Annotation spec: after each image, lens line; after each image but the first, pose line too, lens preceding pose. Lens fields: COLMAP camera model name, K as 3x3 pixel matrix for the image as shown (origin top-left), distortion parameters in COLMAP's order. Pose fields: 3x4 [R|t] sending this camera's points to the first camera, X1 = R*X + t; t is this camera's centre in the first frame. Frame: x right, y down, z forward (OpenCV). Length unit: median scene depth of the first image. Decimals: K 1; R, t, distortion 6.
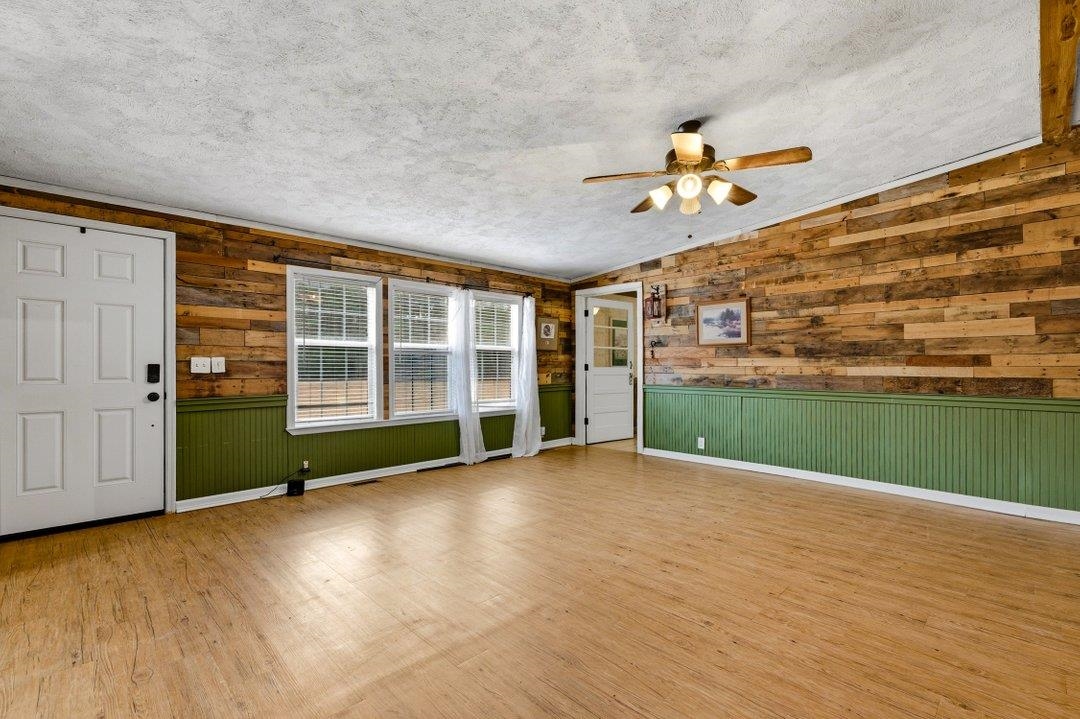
lens RADIAL K [[473.9, 0, 542.2], [0, 473.9, 365.8], [0, 0, 1]] dist [0.000109, -0.000655]
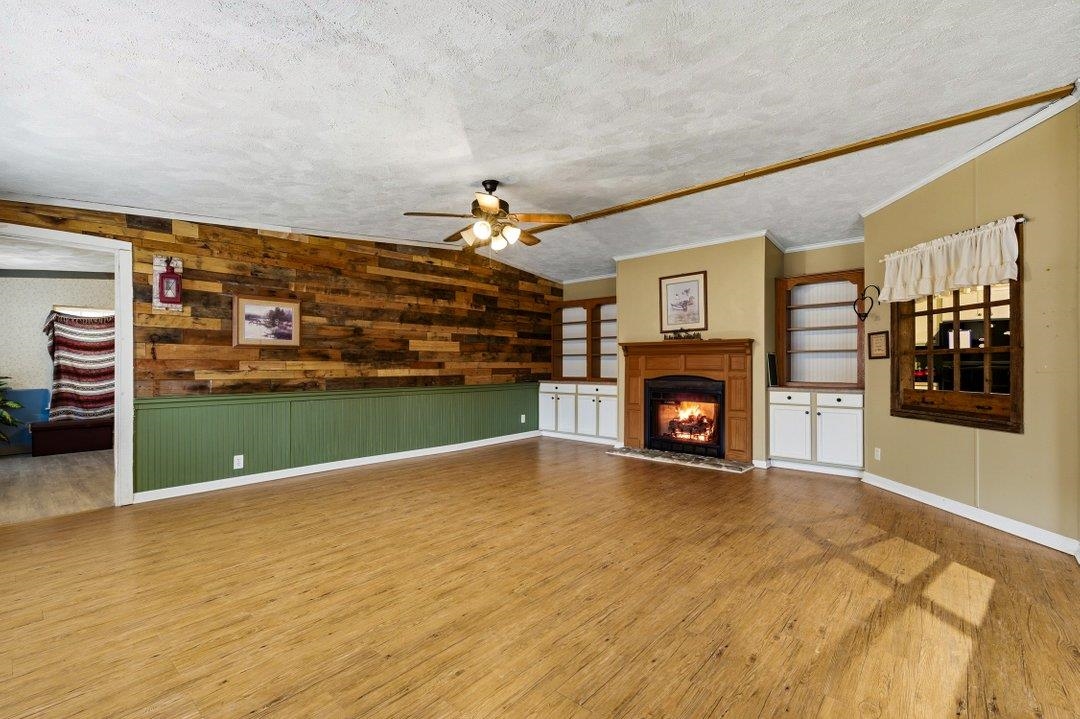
lens RADIAL K [[473.9, 0, 535.3], [0, 473.9, 359.7], [0, 0, 1]] dist [0.000109, -0.000655]
pose [[-0.067250, 0.016196, 0.997605, -0.670962], [0.004503, 0.999863, -0.015929, -0.002222], [-0.997726, 0.003421, -0.067314, 0.663610]]
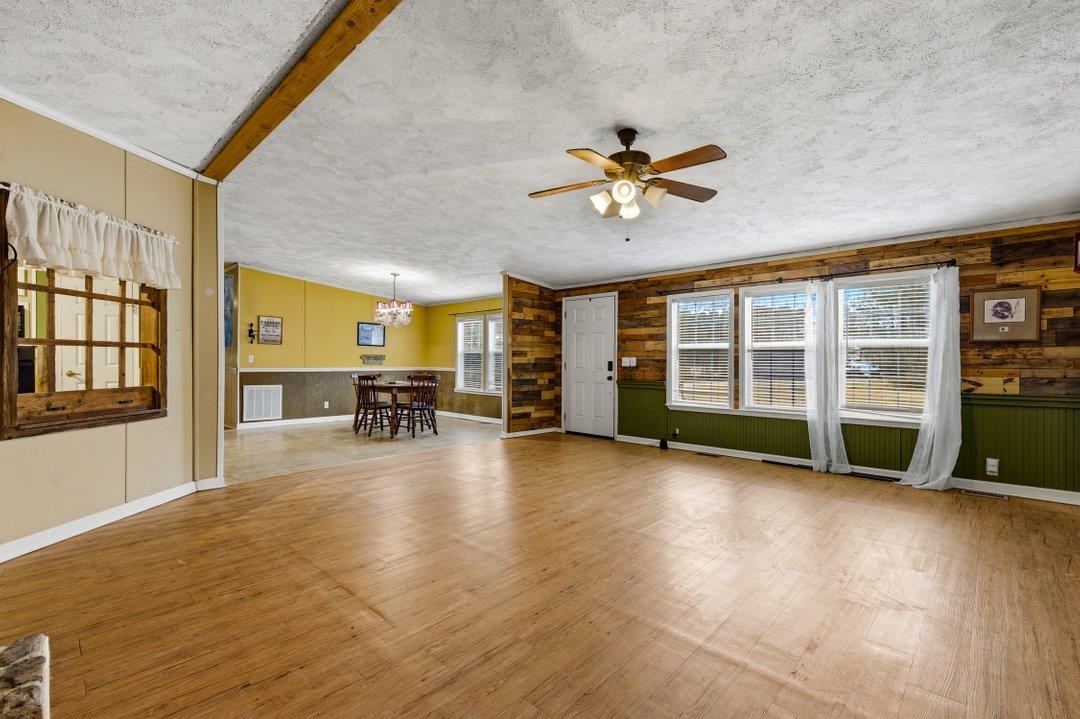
lens RADIAL K [[473.9, 0, 549.2], [0, 473.9, 361.4], [0, 0, 1]] dist [0.000109, -0.000655]
pose [[0.056884, 0.002679, -0.998377, 0.920060], [-0.005534, 0.999982, 0.002368, -0.005534], [0.998365, 0.005390, 0.056898, 0.529605]]
